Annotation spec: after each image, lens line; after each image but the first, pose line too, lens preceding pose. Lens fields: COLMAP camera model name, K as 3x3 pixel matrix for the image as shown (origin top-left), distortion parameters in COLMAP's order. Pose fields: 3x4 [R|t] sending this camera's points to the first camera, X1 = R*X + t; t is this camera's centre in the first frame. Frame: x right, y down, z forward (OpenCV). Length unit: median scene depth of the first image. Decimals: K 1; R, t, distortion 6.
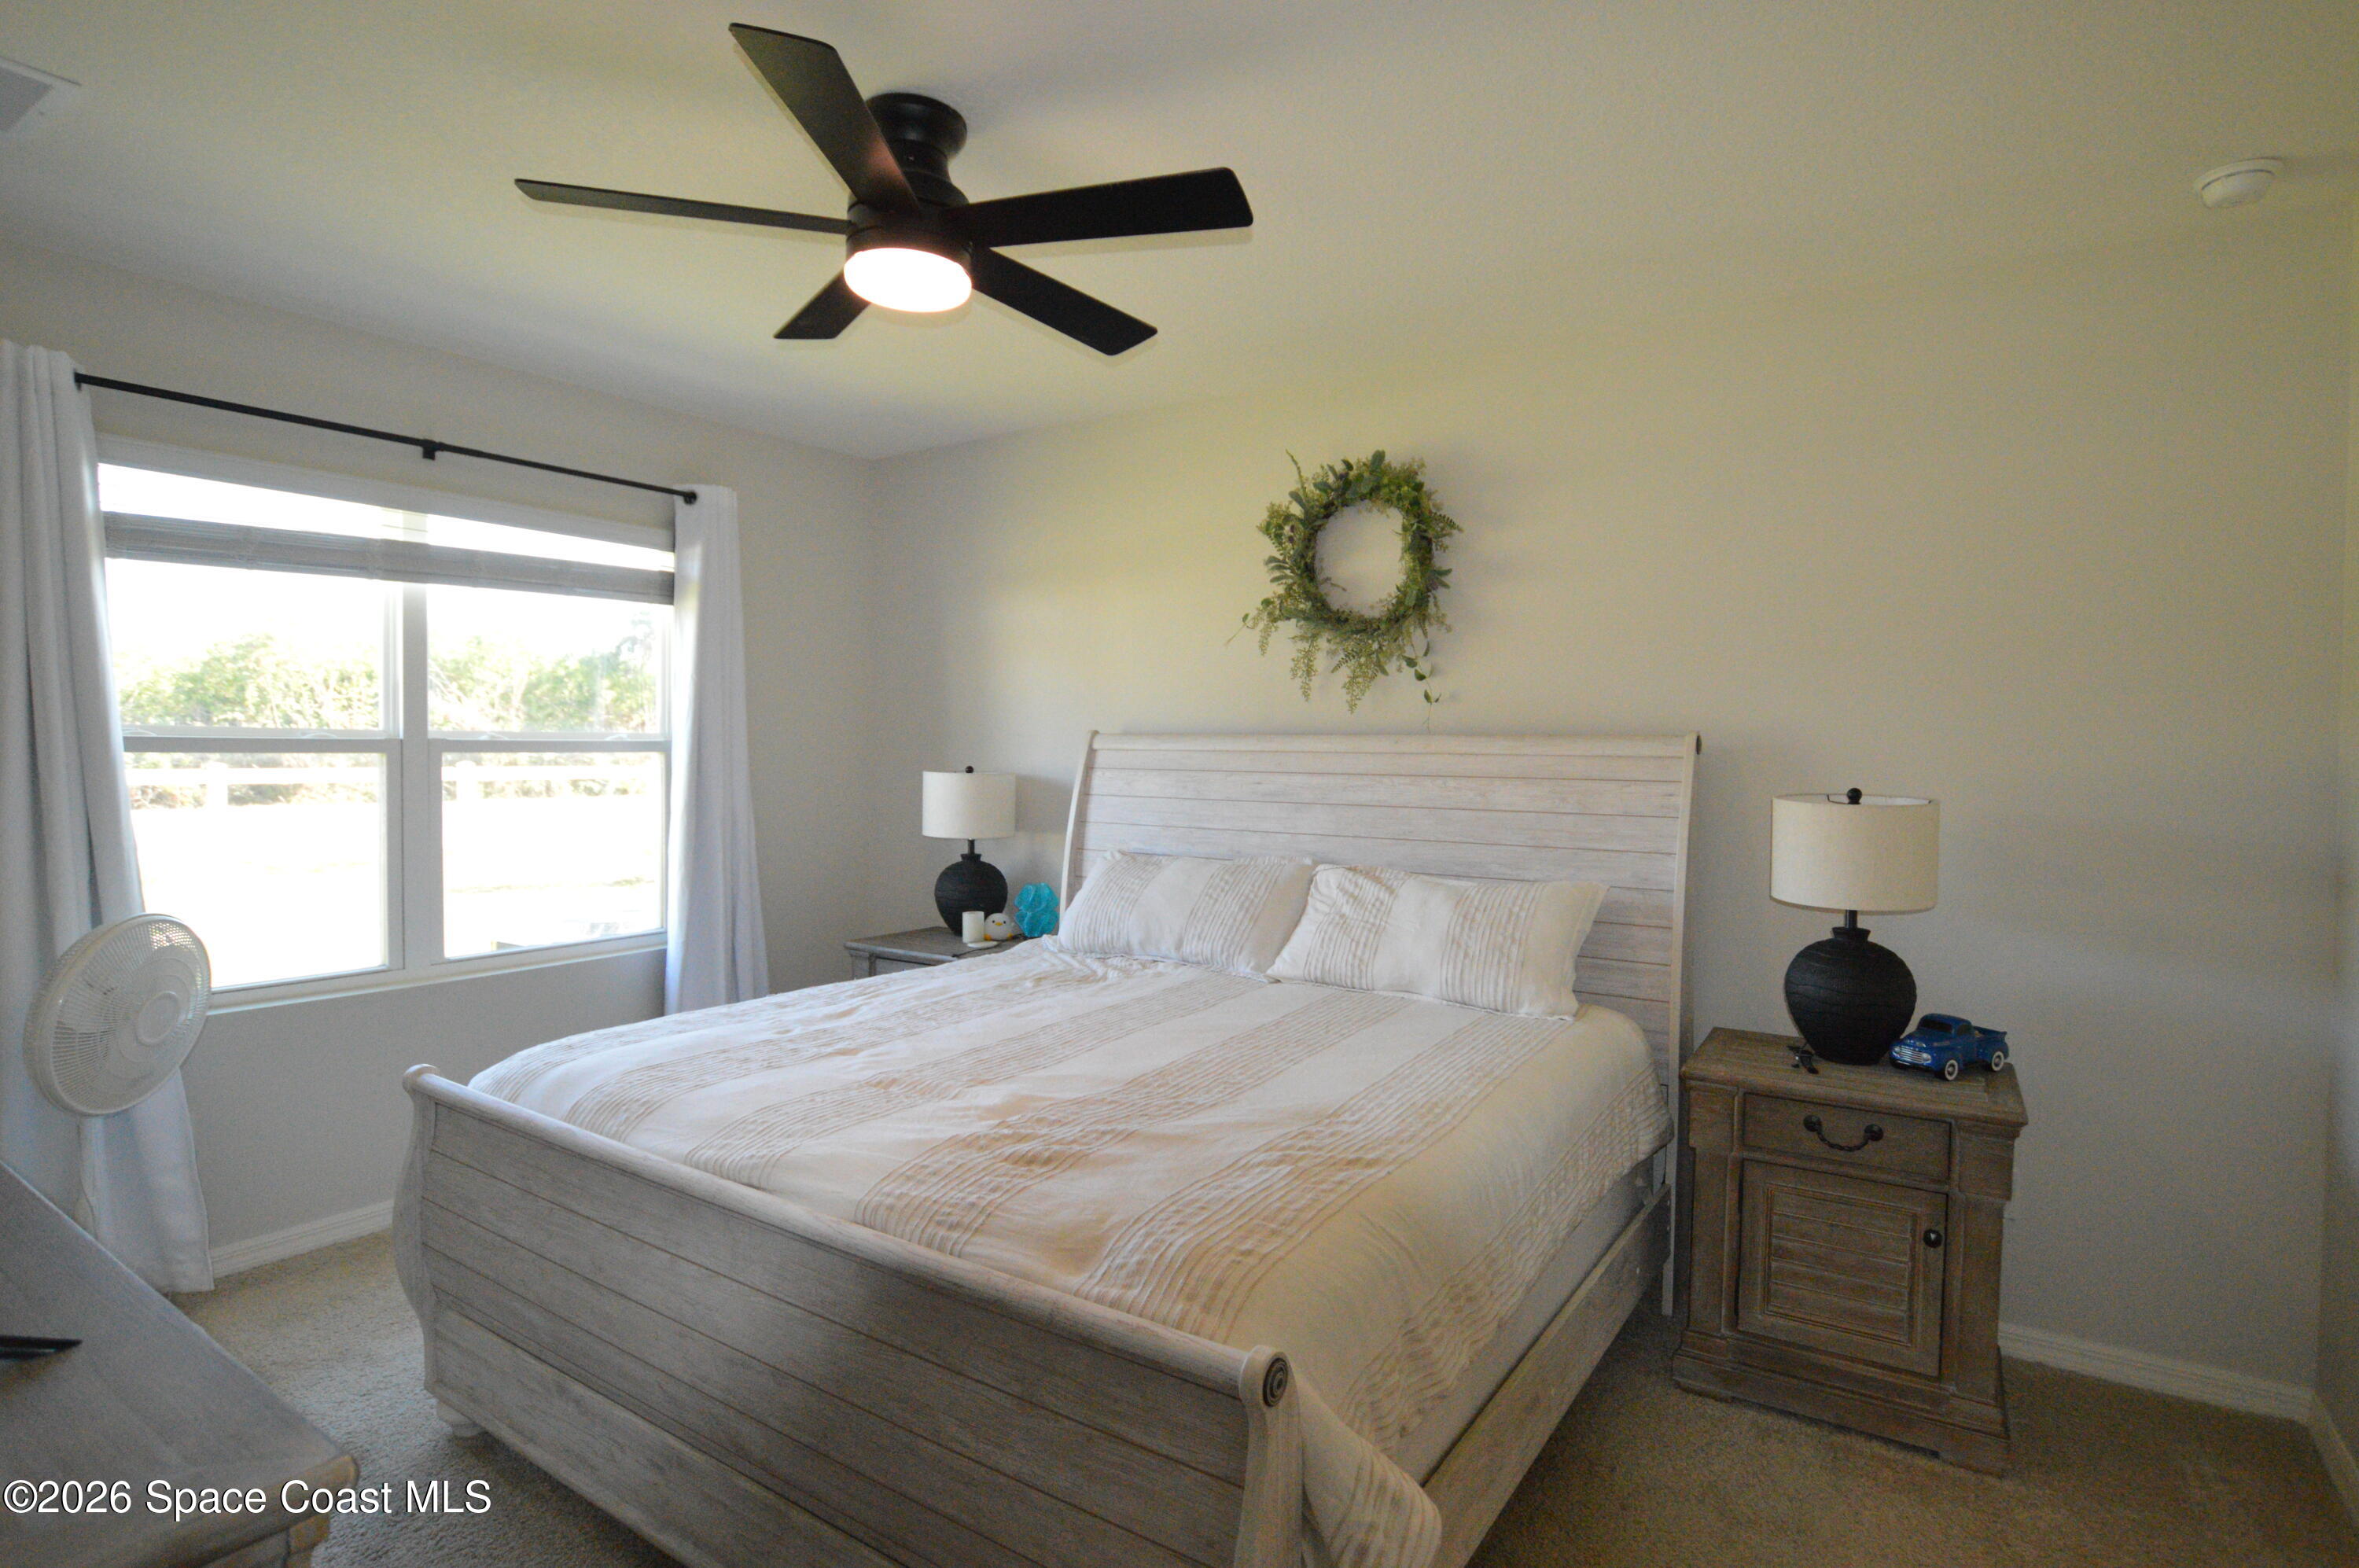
lens RADIAL K [[1230.3, 0, 1179.5], [0, 1230.3, 784.0], [0, 0, 1]] dist [-0.004301, -0.000886]
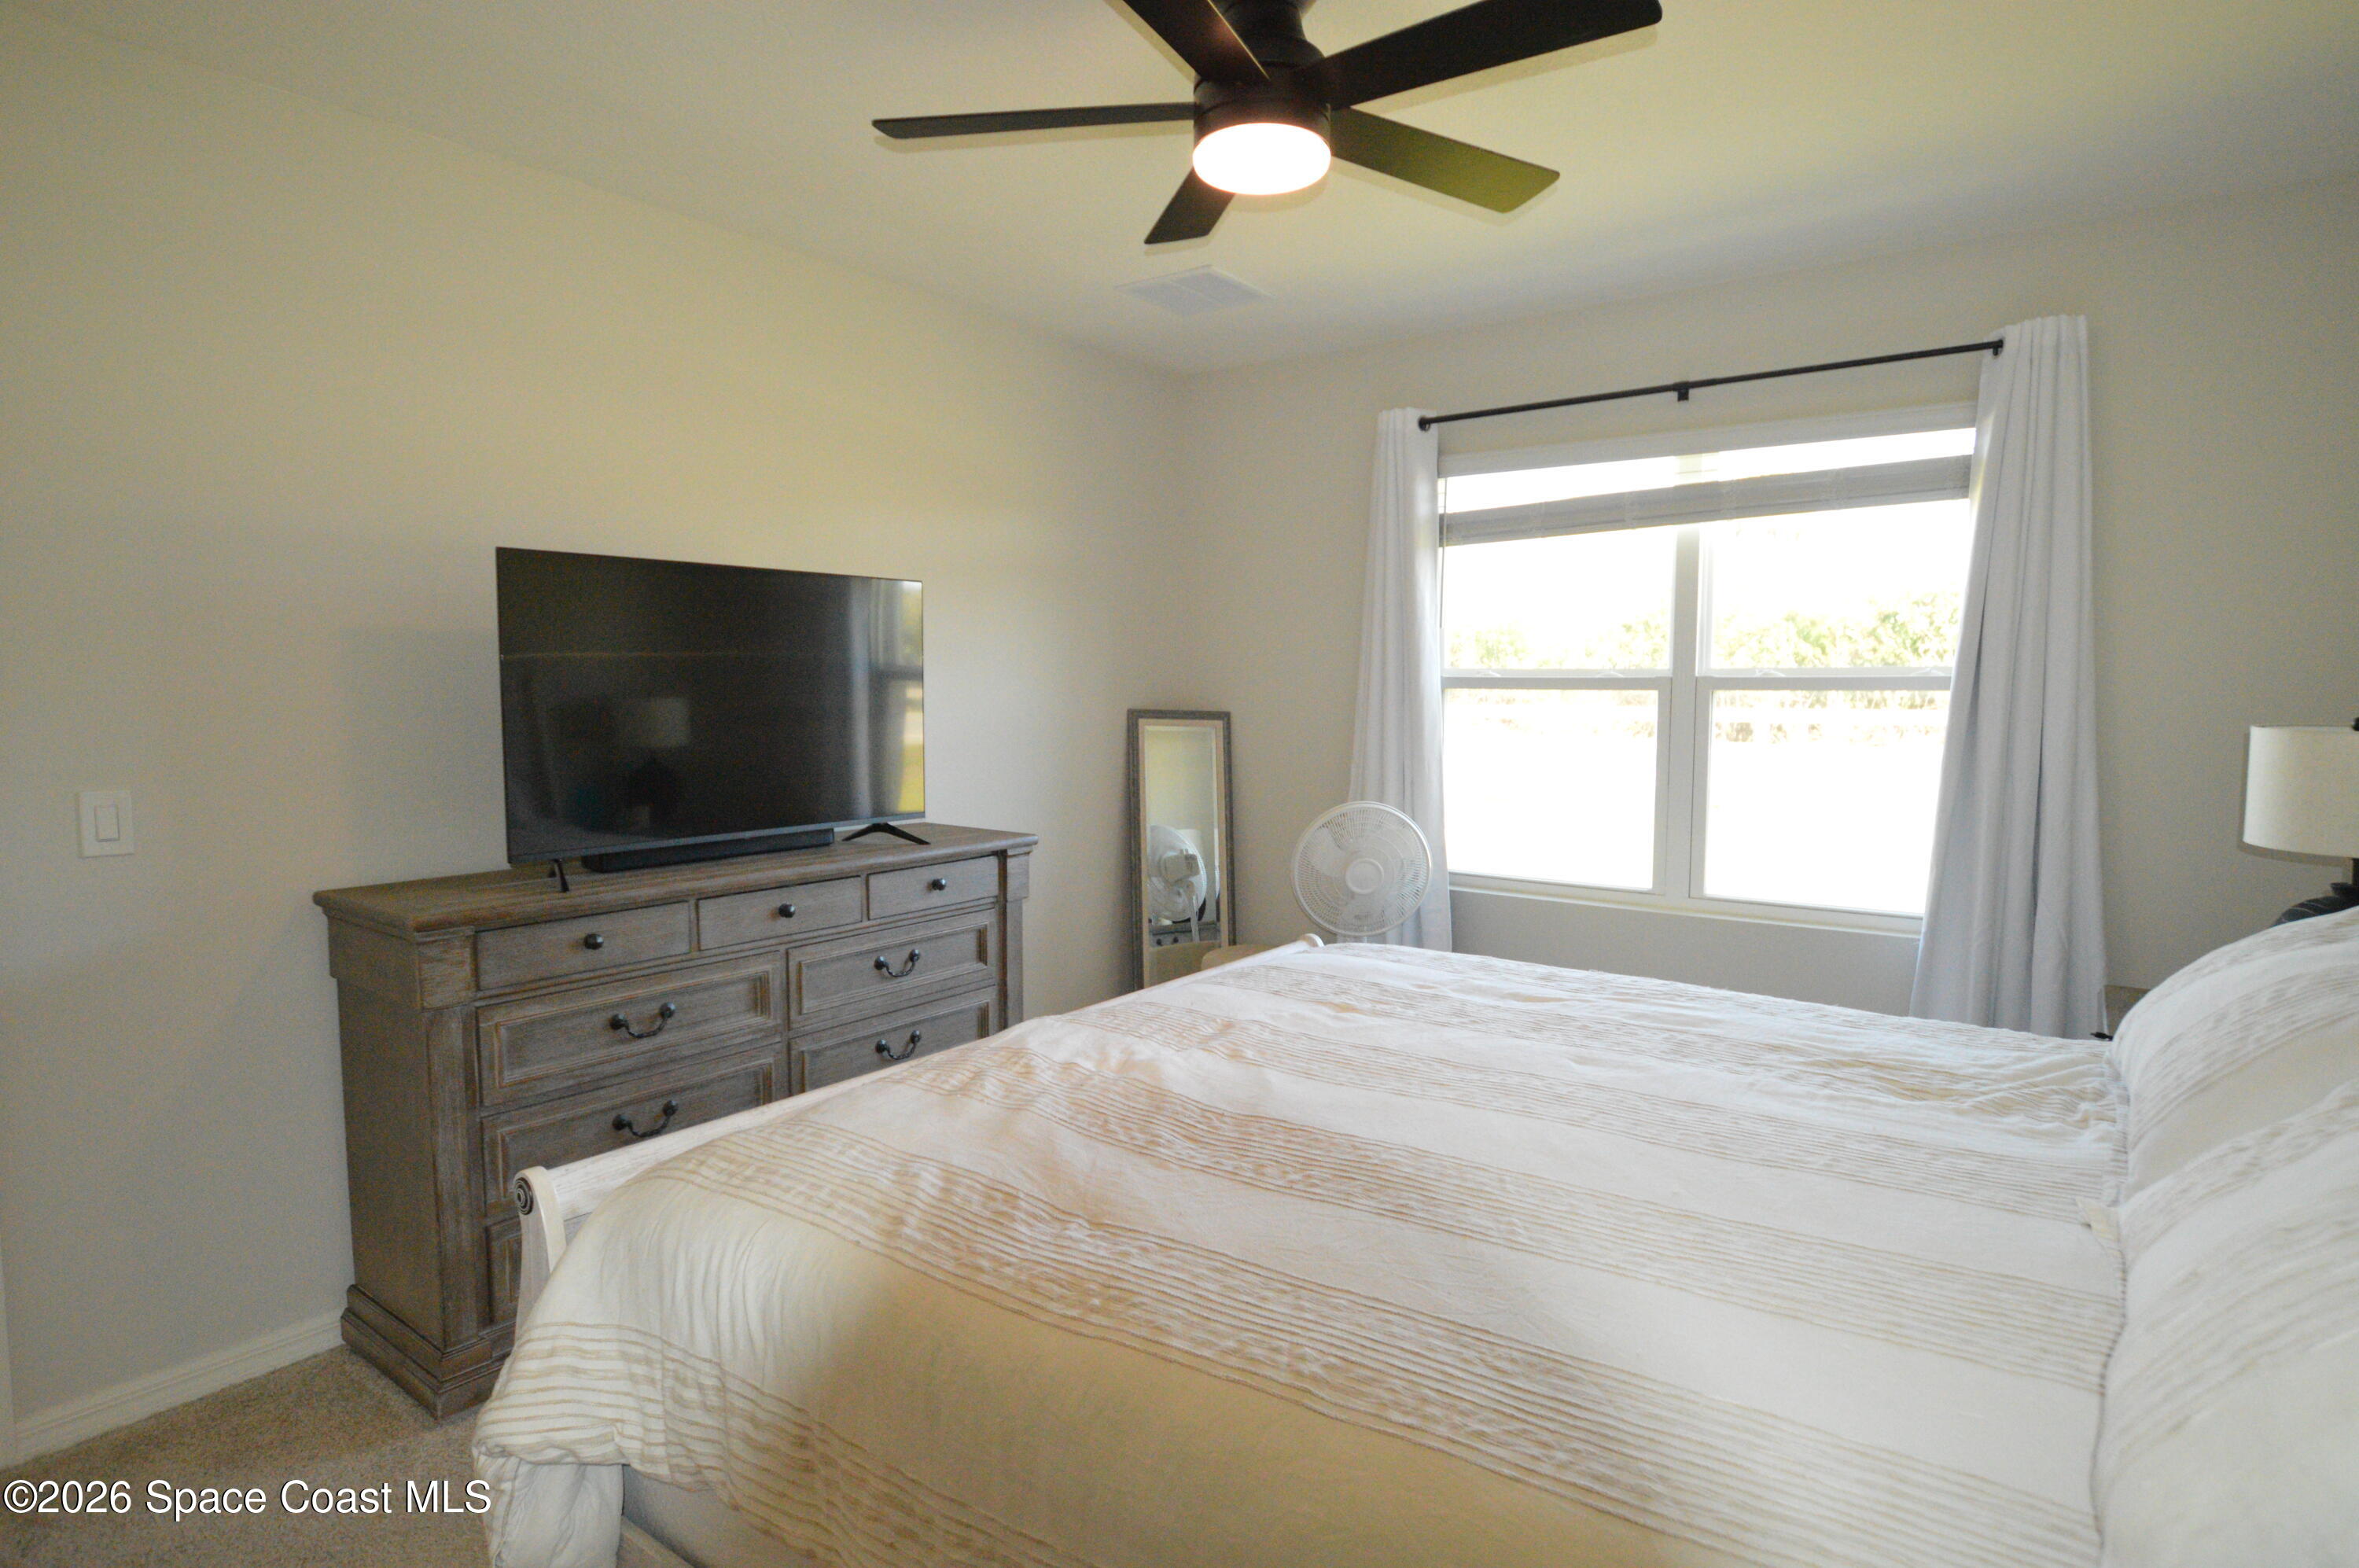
lens RADIAL K [[1305.7, 0, 1207.5], [0, 1305.7, 775.5], [0, 0, 1]] dist [-0.018160, 0.001449]
pose [[-0.070298, 0.063320, -0.995514, 0.525846], [-0.031540, 0.997343, 0.065663, -0.013775], [0.997027, 0.036014, -0.068114, 0.715662]]
